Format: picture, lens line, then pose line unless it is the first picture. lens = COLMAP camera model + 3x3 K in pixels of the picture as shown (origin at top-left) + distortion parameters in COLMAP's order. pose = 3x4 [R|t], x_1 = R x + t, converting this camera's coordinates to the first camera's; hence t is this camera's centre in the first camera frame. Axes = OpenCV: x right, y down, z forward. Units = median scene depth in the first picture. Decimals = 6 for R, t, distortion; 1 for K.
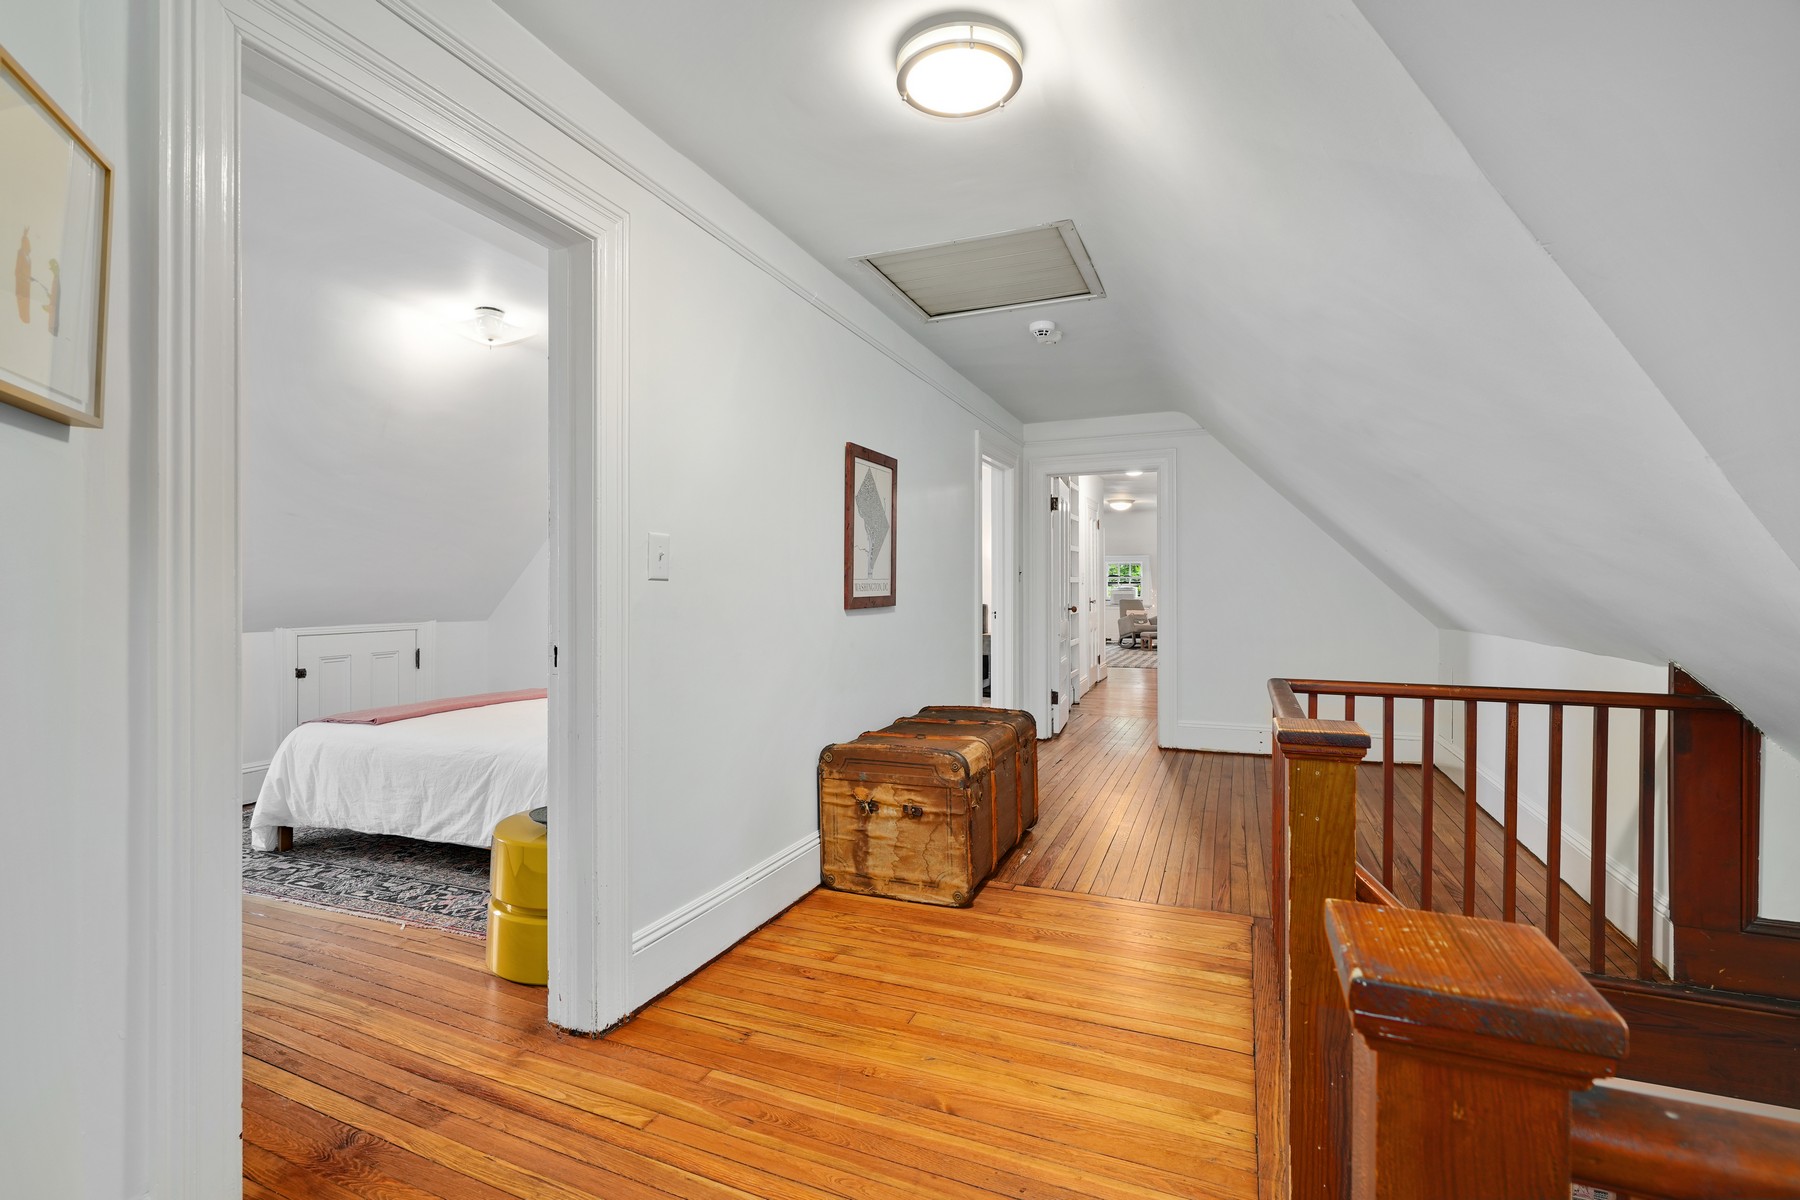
lens RADIAL K [[825.4, 0, 846.6], [0, 825.4, 592.8], [0, 0, 1]] dist [0.010735, 0.000422]
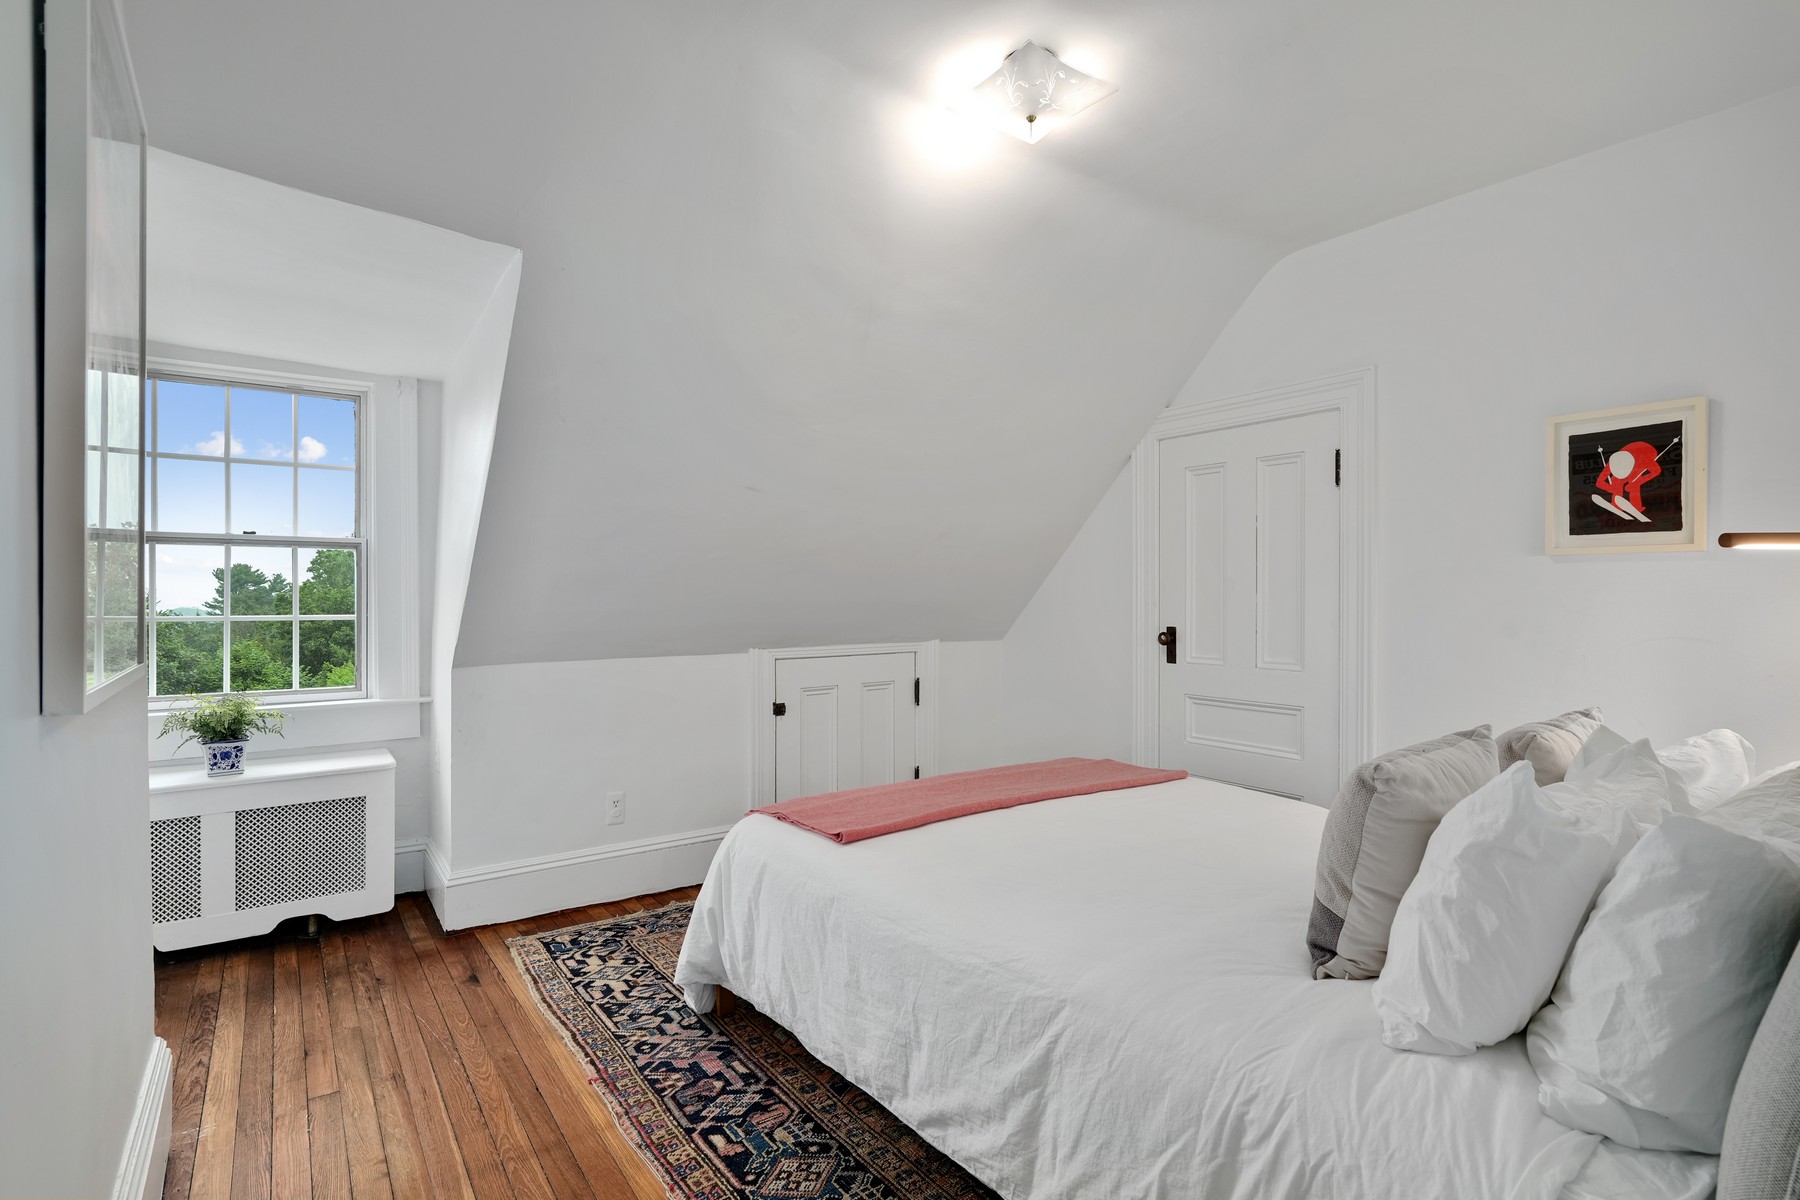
lens RADIAL K [[827.8, 0, 904.4], [0, 827.8, 594.9], [0, 0, 1]] dist [-0.000273, -0.000032]
pose [[0.874874, 0.001188, -0.484349, -0.271689], [-0.001269, 0.999999, 0.000160, -0.009397], [0.484349, 0.000474, 0.874875, 0.554122]]
